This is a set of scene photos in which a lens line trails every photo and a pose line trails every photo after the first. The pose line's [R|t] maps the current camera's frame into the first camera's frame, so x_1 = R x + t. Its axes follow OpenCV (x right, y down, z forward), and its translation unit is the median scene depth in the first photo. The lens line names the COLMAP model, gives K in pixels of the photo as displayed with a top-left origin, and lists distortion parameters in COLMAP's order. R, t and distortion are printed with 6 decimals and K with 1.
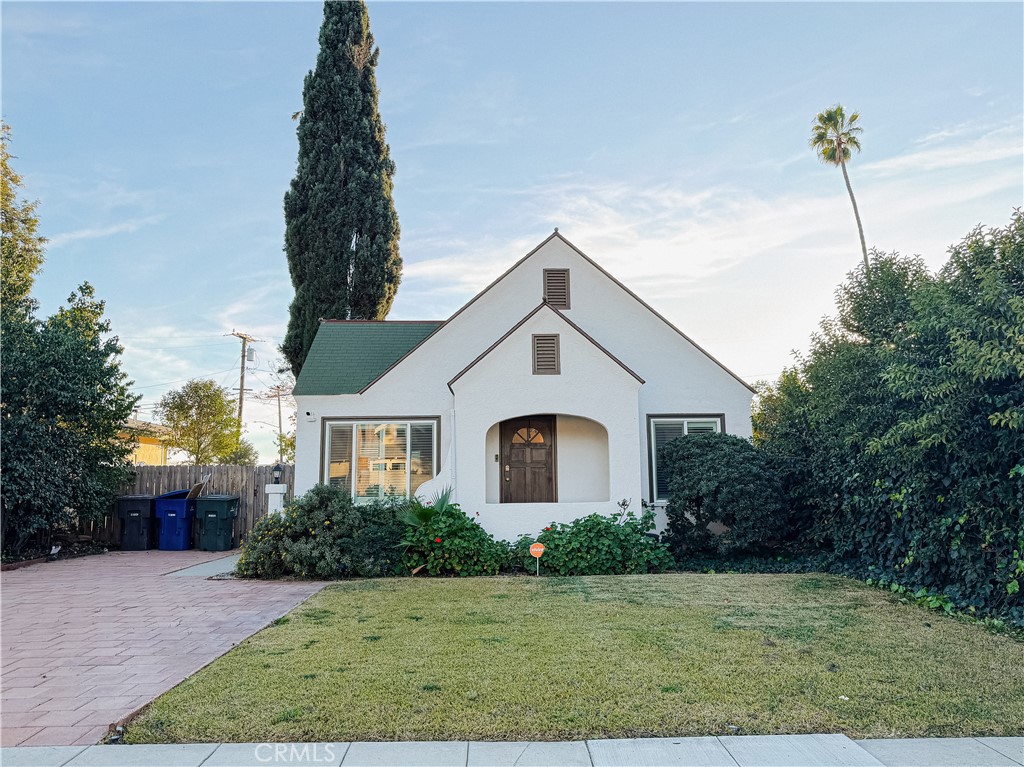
lens RADIAL K [[745.0, 0, 511.3], [0, 745.0, 391.0], [0, 0, 1]] dist [0.024272, -0.048002]
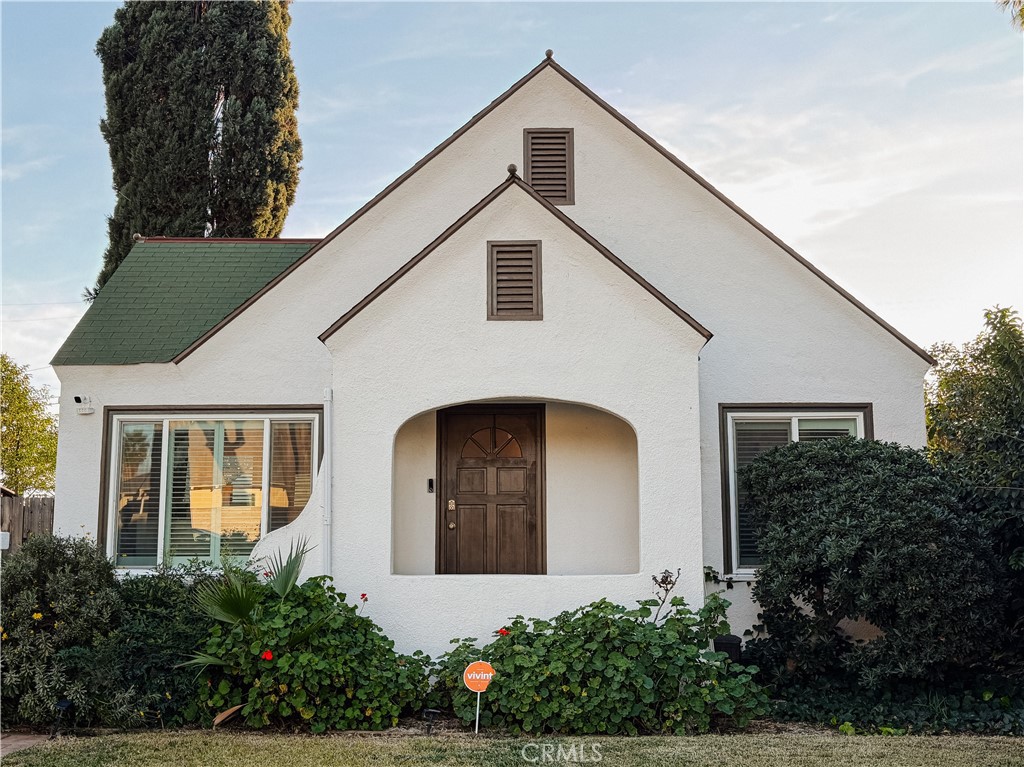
lens RADIAL K [[977.6, 0, 514.3], [0, 977.6, 407.7], [0, 0, 1]] dist [0.061452, -0.166535]
pose [[0.998514, 0.003611, -0.054369, 0.081935], [-0.003241, 0.999971, 0.006892, 0.031977], [0.054393, -0.006706, 0.998497, 0.332578]]
